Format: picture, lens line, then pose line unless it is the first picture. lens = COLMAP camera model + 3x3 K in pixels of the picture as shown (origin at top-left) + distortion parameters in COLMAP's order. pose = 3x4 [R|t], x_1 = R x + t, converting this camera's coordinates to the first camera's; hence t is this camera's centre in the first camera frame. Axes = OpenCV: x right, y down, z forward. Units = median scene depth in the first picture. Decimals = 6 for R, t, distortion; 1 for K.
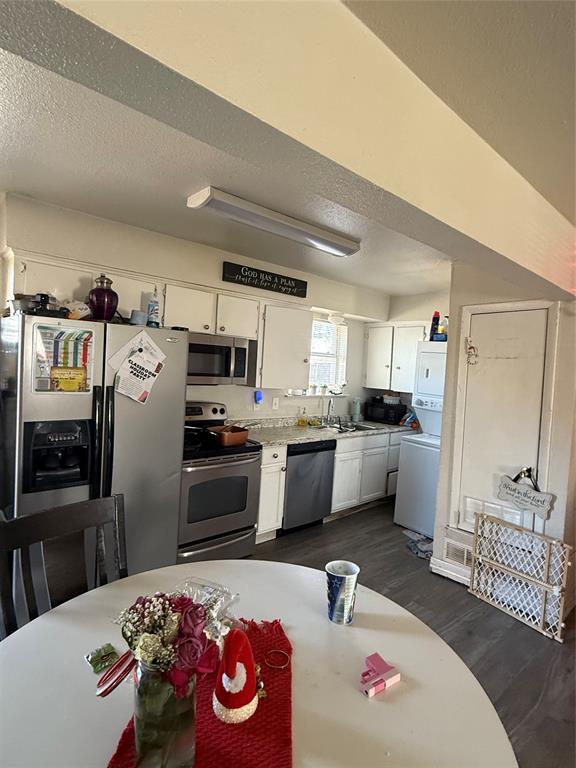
lens RADIAL K [[405.0, 0, 289.0], [0, 405.0, 382.6], [0, 0, 1]] dist [-0.001310, 0.001298]
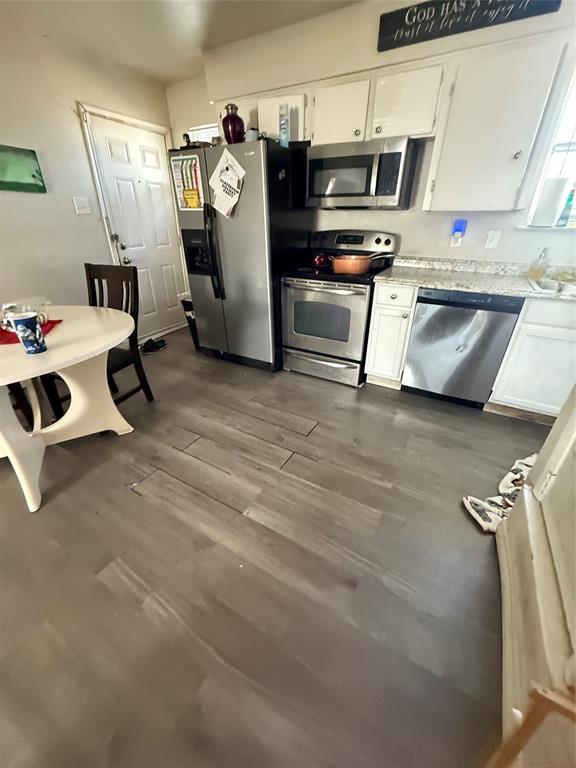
lens RADIAL K [[306.2, 0, 288.7], [0, 306.2, 381.6], [0, 0, 1]] dist [-0.002002, 0.000157]
pose [[0.325939, 0.397911, -0.857573, 0.530595], [-0.025597, 0.910491, 0.412736, 0.085239], [0.945044, -0.112575, 0.306950, 0.586926]]
